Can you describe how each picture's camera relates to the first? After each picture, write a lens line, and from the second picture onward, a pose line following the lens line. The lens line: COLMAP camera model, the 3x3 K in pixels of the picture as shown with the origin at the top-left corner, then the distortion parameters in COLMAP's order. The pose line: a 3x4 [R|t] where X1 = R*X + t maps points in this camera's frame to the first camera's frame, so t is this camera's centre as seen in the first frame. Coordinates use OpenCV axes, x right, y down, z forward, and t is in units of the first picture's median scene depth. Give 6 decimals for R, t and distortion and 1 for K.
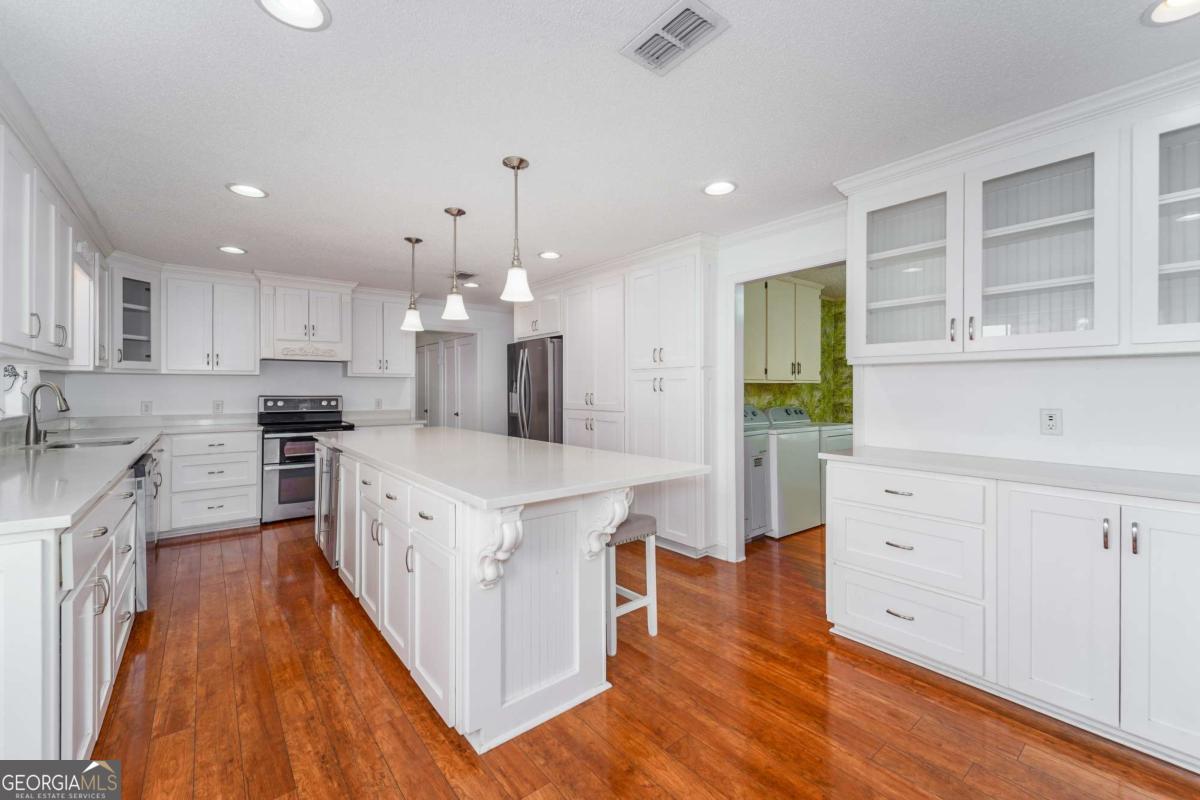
lens RADIAL K [[479.9, 0, 598.9], [0, 479.9, 392.7], [0, 0, 1]] dist [0.015447, -0.002381]
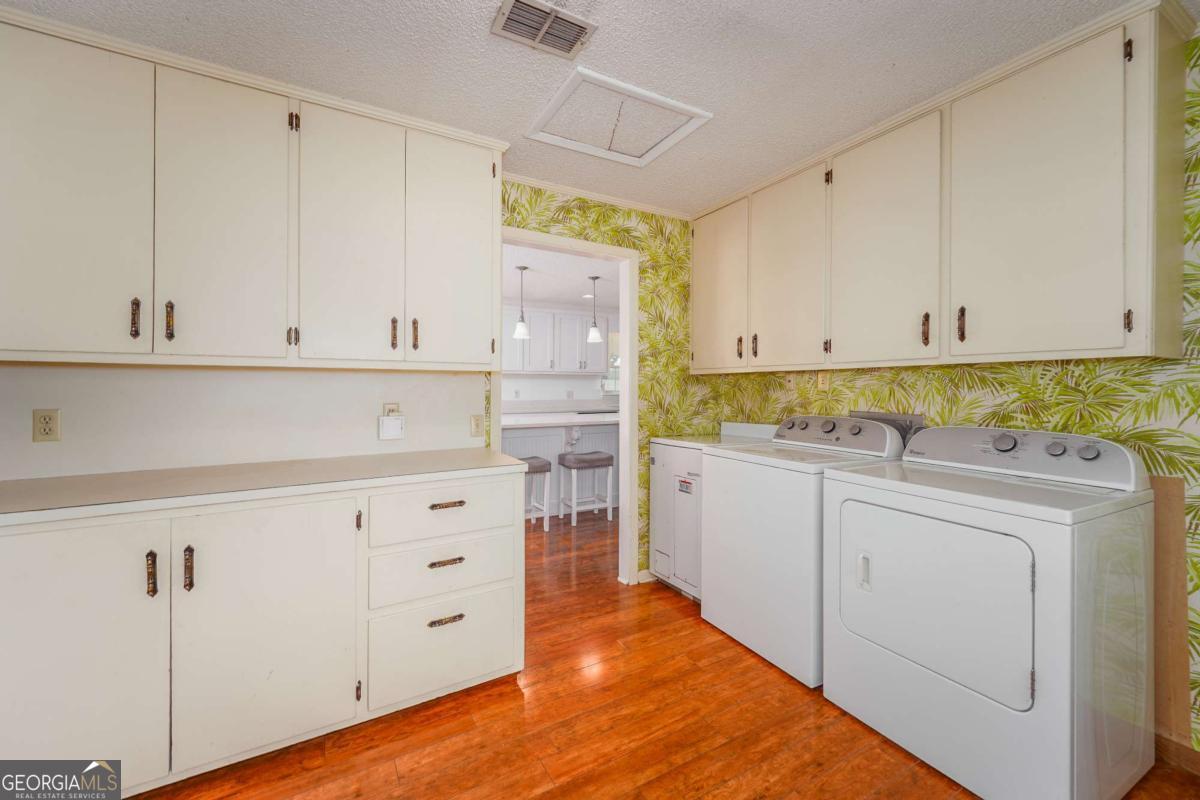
lens RADIAL K [[479.9, 0, 598.6], [0, 479.9, 392.9], [0, 0, 1]] dist [0.015447, -0.002381]
pose [[-0.182489, 0.005541, -0.983192, 0.972838], [-0.007786, 0.999945, 0.007081, 0.002818], [0.983177, 0.008947, -0.182436, 0.931198]]
